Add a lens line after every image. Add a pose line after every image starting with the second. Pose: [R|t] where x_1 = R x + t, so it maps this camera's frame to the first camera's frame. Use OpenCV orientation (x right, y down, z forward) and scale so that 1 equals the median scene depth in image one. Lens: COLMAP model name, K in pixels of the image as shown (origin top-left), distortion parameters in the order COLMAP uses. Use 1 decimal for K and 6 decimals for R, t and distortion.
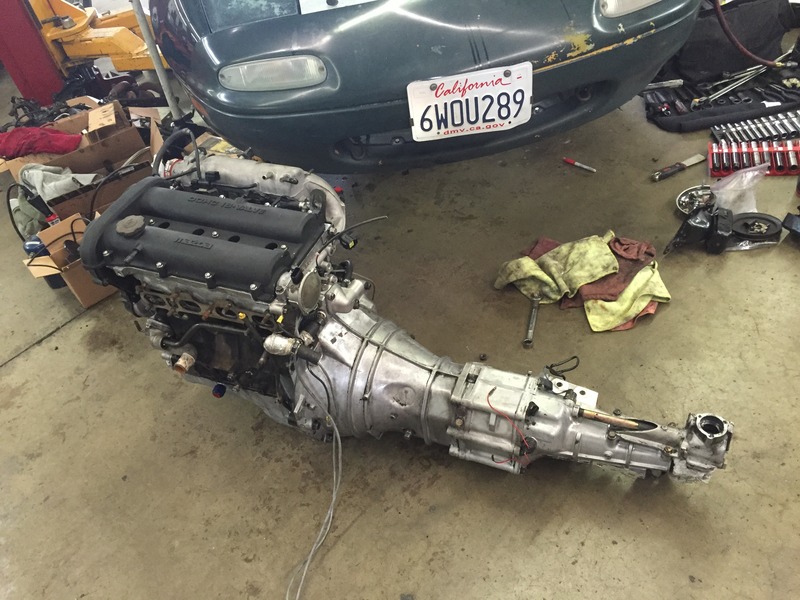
lens RADIAL K [[689.4, 0, 400.0], [0, 689.4, 300.0], [0, 0, 1]] dist [0.042776, -0.004540]
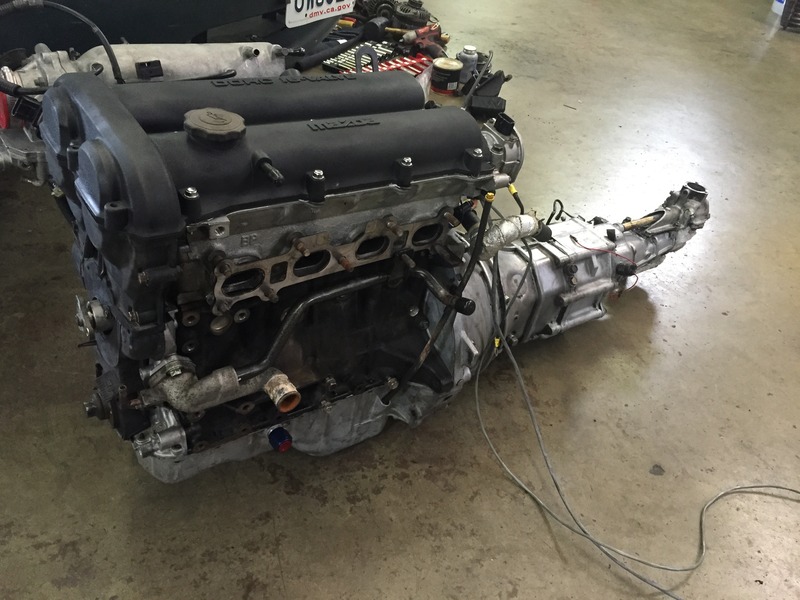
lens RADIAL K [[689.4, 0, 400.0], [0, 689.4, 300.0], [0, 0, 1]] dist [0.042776, -0.004540]
pose [[0.493184, -0.332920, 0.803700, -0.666169], [0.414164, 0.902308, 0.119618, -0.001253], [-0.765008, 0.273870, 0.582888, 0.580604]]
